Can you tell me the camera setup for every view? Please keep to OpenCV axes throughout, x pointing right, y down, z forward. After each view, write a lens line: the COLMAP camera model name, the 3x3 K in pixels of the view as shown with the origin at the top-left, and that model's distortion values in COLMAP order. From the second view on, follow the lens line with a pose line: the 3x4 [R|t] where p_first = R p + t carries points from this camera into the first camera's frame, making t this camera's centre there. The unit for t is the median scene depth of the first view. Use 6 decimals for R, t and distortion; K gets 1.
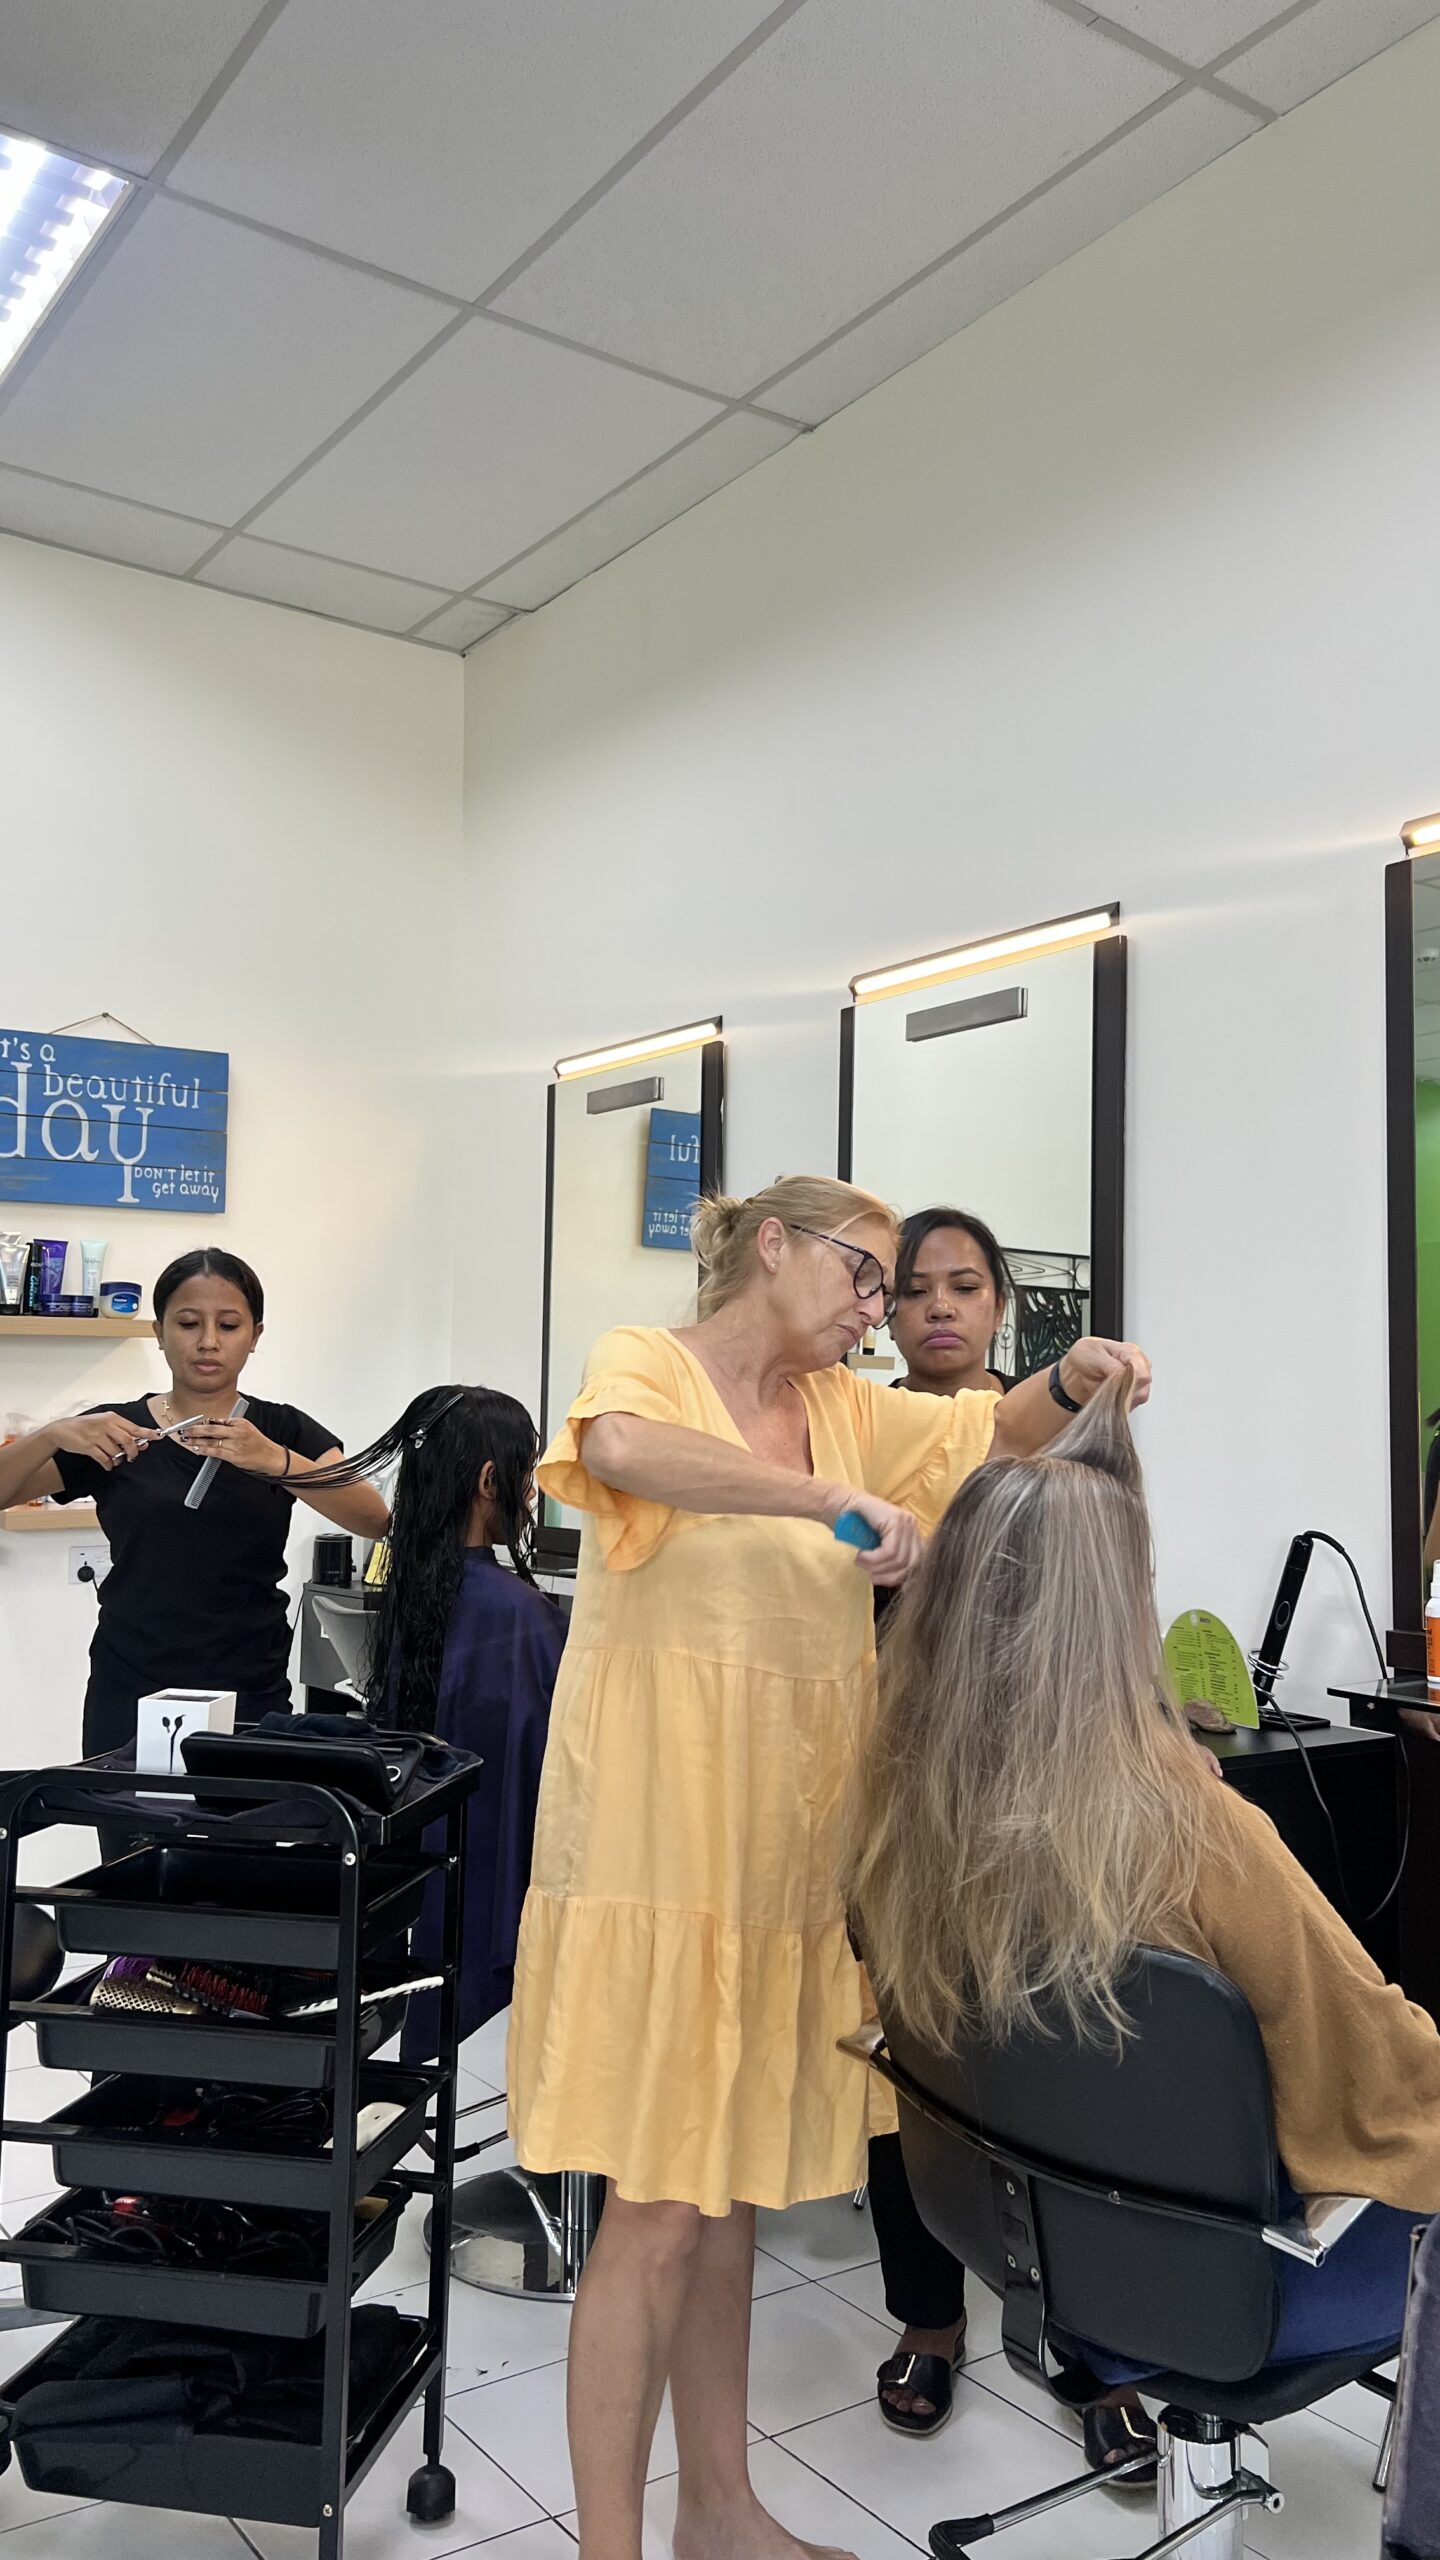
lens RADIAL K [[1949.8, 0, 720.0], [0, 1949.8, 1280.0], [0, 0, 1]] dist [0.082099, -0.058985]
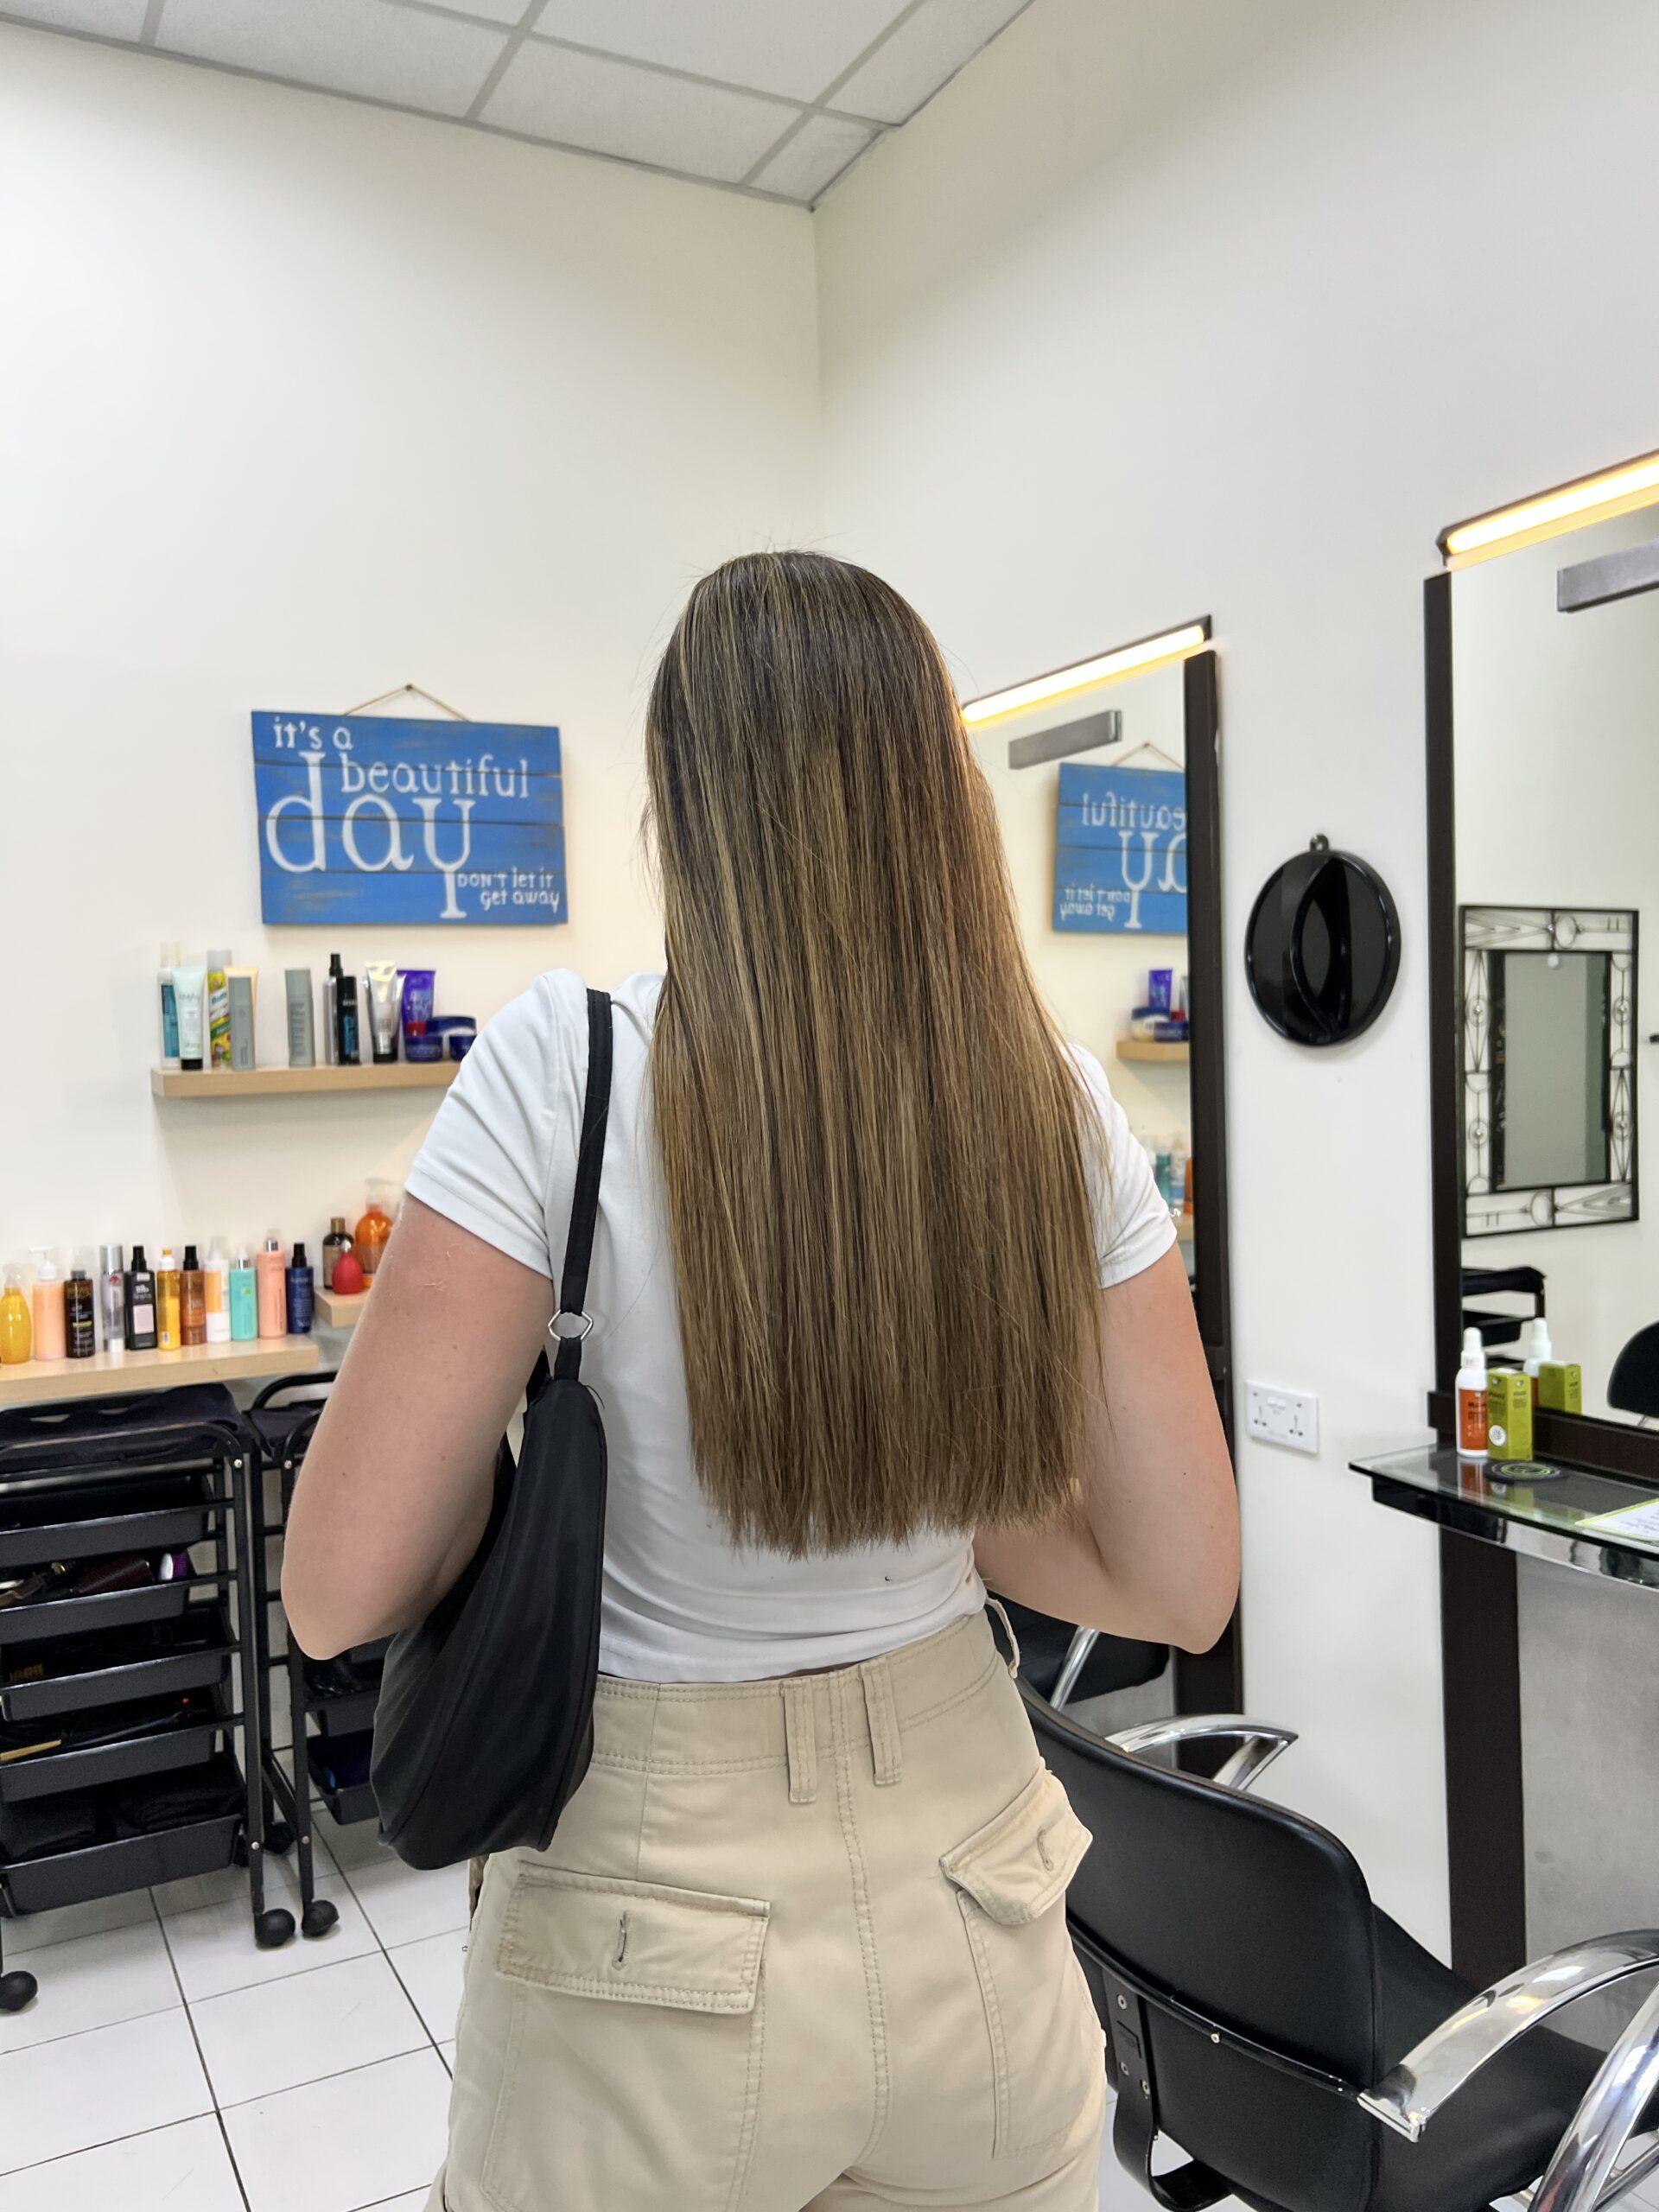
lens RADIAL K [[1674.7, 0, 822.1], [0, 1674.7, 1111.4], [0, 0, 1]] dist [0.021534, -0.006377]
pose [[0.992322, -0.042106, -0.116297, -0.070630], [0.053736, 0.993660, 0.098751, -0.020139], [0.111401, -0.104242, 0.988293, 0.318805]]
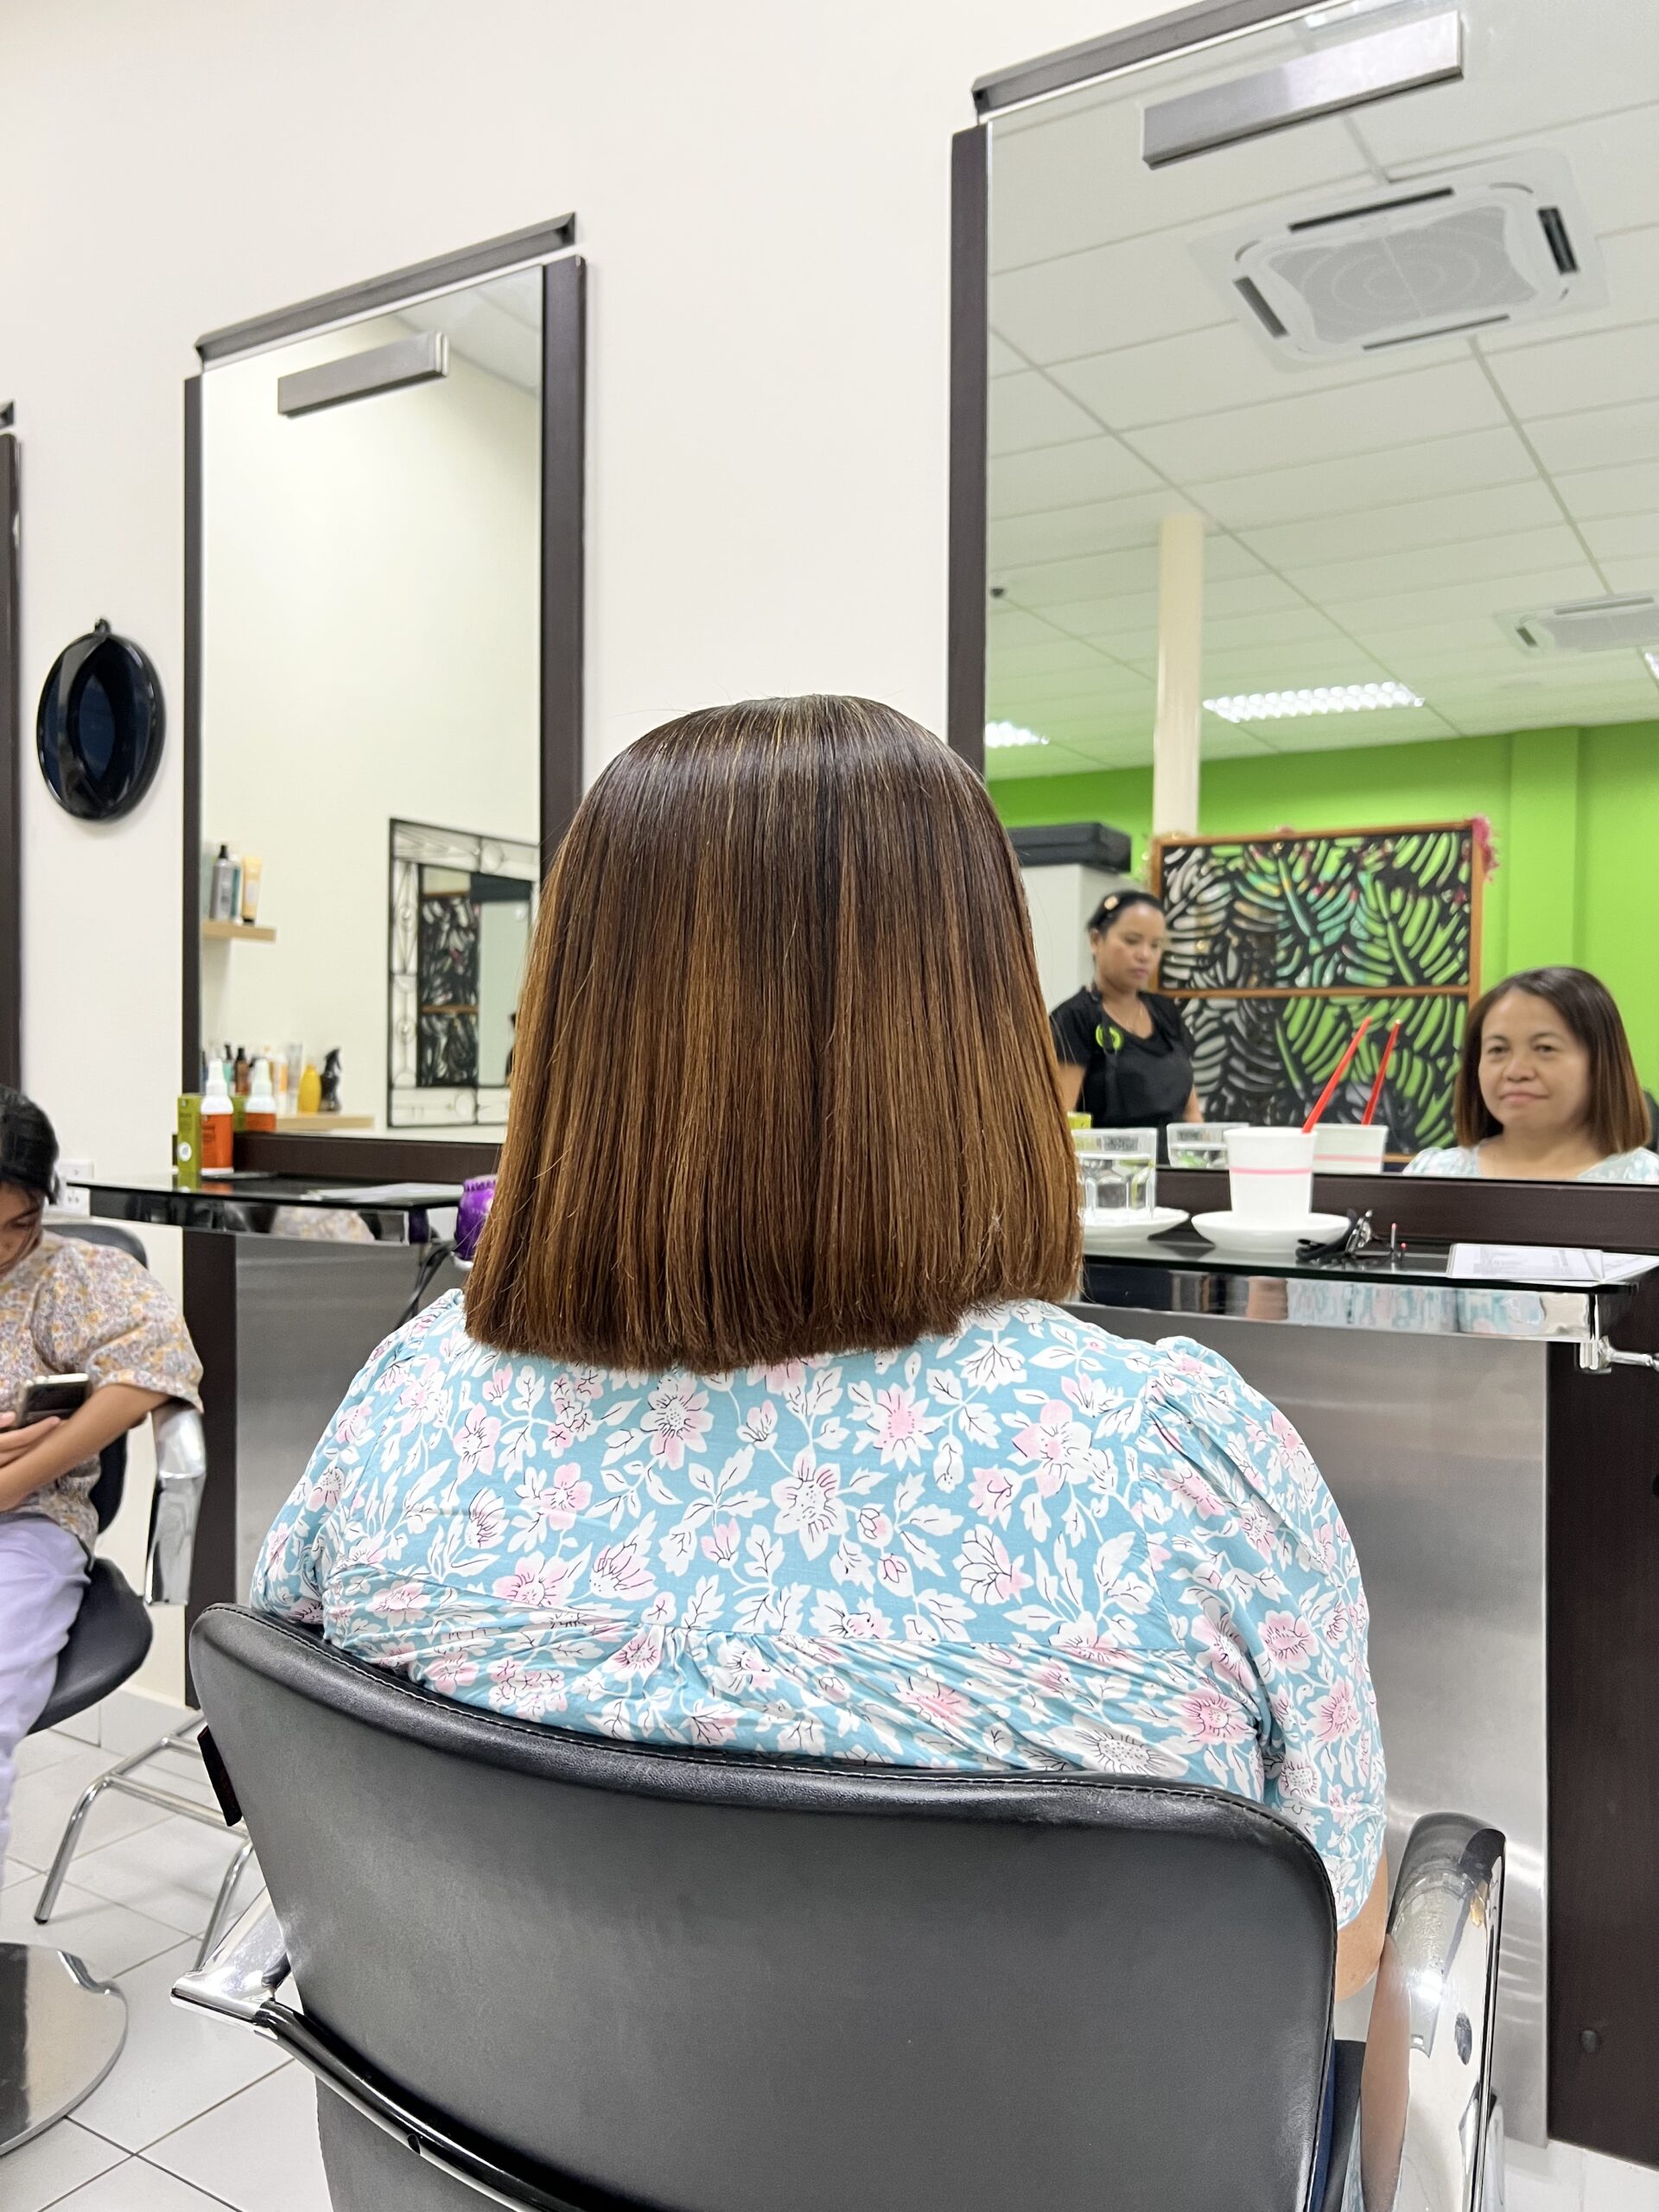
lens RADIAL K [[1668.8, 0, 832.6], [0, 1668.8, 1163.5], [0, 0, 1]] dist [0.012303, 0.001714]
pose [[0.919833, -0.025528, 0.391478, 0.026929], [-0.023699, 0.992442, 0.120401, 0.058284], [-0.391593, -0.120027, 0.912277, 0.251618]]
